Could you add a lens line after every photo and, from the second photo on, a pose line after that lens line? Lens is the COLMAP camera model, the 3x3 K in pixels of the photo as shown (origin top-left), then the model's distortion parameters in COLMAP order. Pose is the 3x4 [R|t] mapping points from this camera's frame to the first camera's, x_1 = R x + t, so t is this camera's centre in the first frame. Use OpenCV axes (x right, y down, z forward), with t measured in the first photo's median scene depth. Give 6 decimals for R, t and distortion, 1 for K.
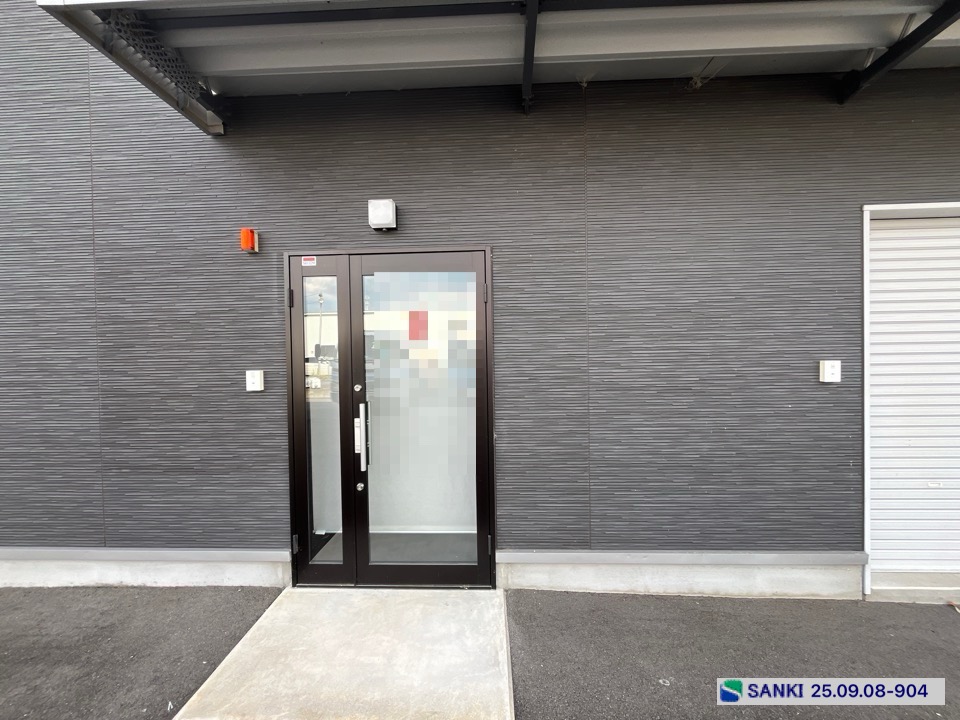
lens RADIAL K [[534.7, 0, 482.4], [0, 534.7, 382.8], [0, 0, 1]] dist [-0.002482, -0.001131]
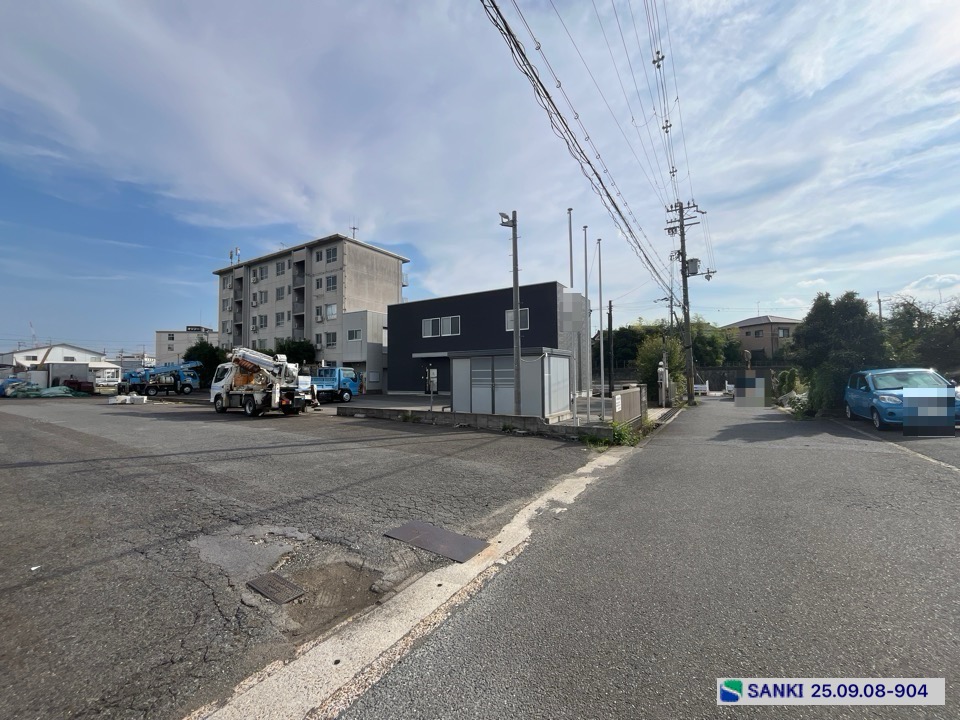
lens RADIAL K [[388.6, 0, 479.6], [0, 388.6, 364.9], [0, 0, 1]] dist [0.016677, 0.000027]
pose [[0.876100, -0.006536, -0.482085, 5.186854], [-0.014590, 0.999091, -0.040060, 0.043247], [0.481908, 0.042131, 0.875208, -6.402253]]
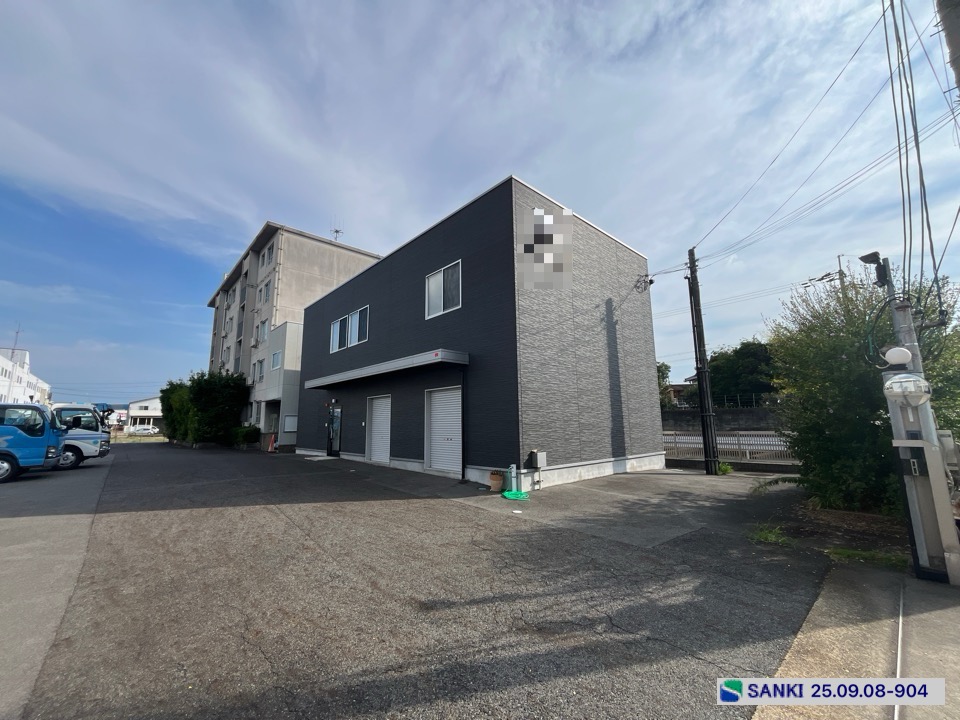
lens RADIAL K [[391.5, 0, 478.3], [0, 391.5, 359.6], [0, 0, 1]] dist [0.000747, -0.000073]
pose [[0.713822, -0.108119, -0.691931, 4.601263], [-0.014253, 0.985563, -0.168706, -0.013962], [0.700182, 0.130288, 0.701976, -1.292944]]
